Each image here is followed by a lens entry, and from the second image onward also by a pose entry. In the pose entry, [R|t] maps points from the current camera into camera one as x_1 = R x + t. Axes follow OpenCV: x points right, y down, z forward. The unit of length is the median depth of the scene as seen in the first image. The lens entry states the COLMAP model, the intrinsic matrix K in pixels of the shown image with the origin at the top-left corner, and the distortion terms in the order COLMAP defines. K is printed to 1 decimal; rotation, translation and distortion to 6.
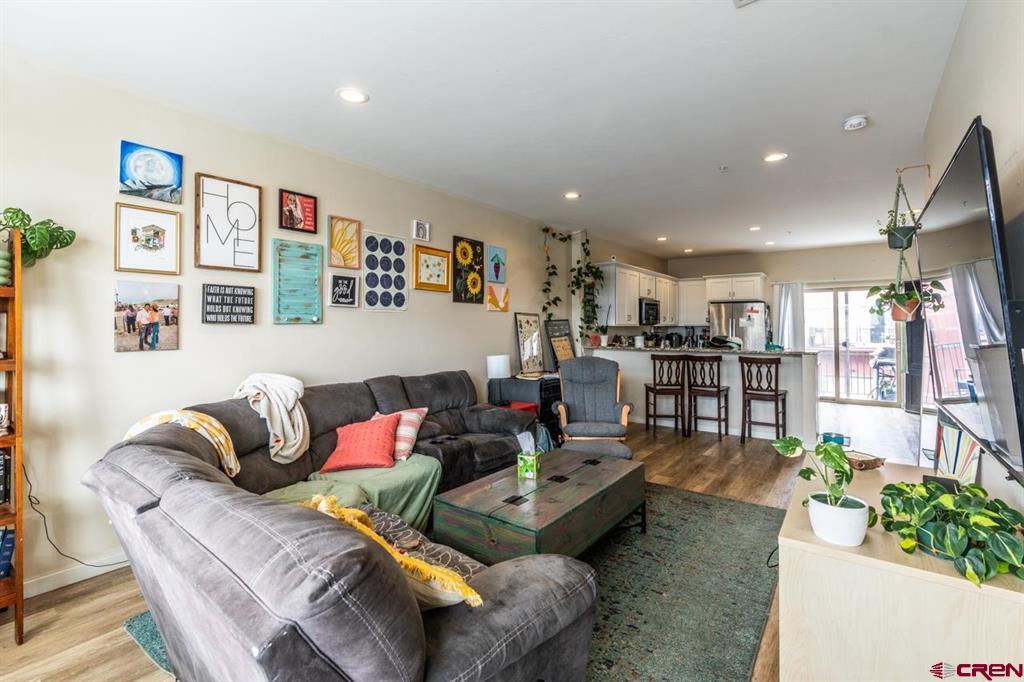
lens RADIAL K [[471.3, 0, 512.0], [0, 471.3, 317.2], [0, 0, 1]] dist [-0.003449, 0.001985]
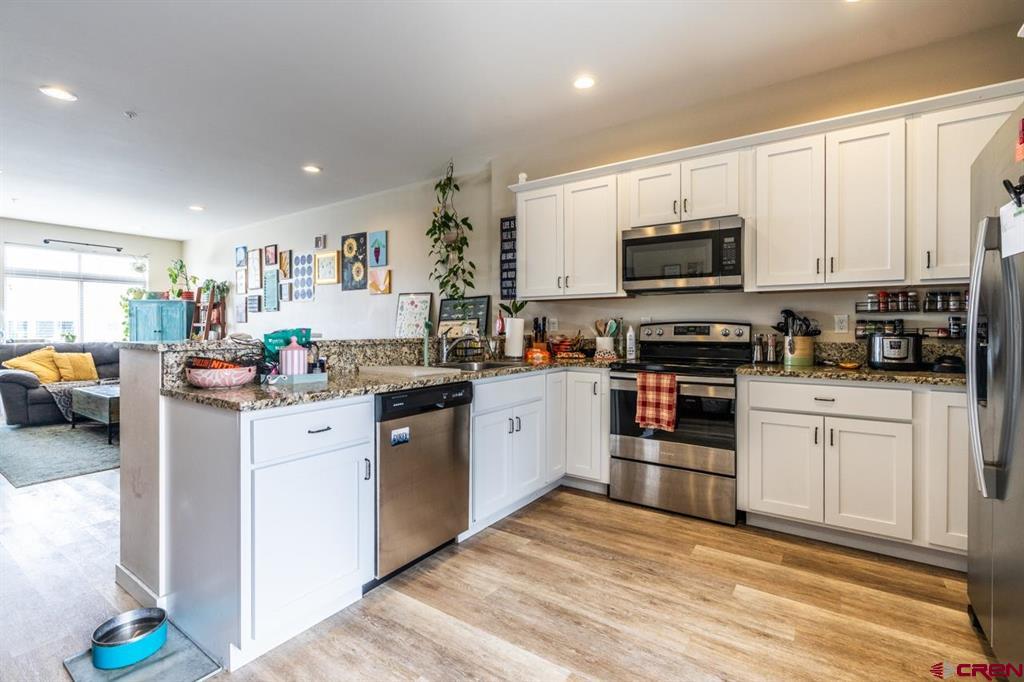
lens RADIAL K [[471.3, 0, 507.5], [0, 471.3, 332.0], [0, 0, 1]] dist [-0.003449, 0.001985]
pose [[0.019076, 0.012234, -0.999743, 1.062572], [0.020793, 0.999704, 0.012630, 0.066470], [0.999602, -0.021029, 0.018816, 1.332954]]
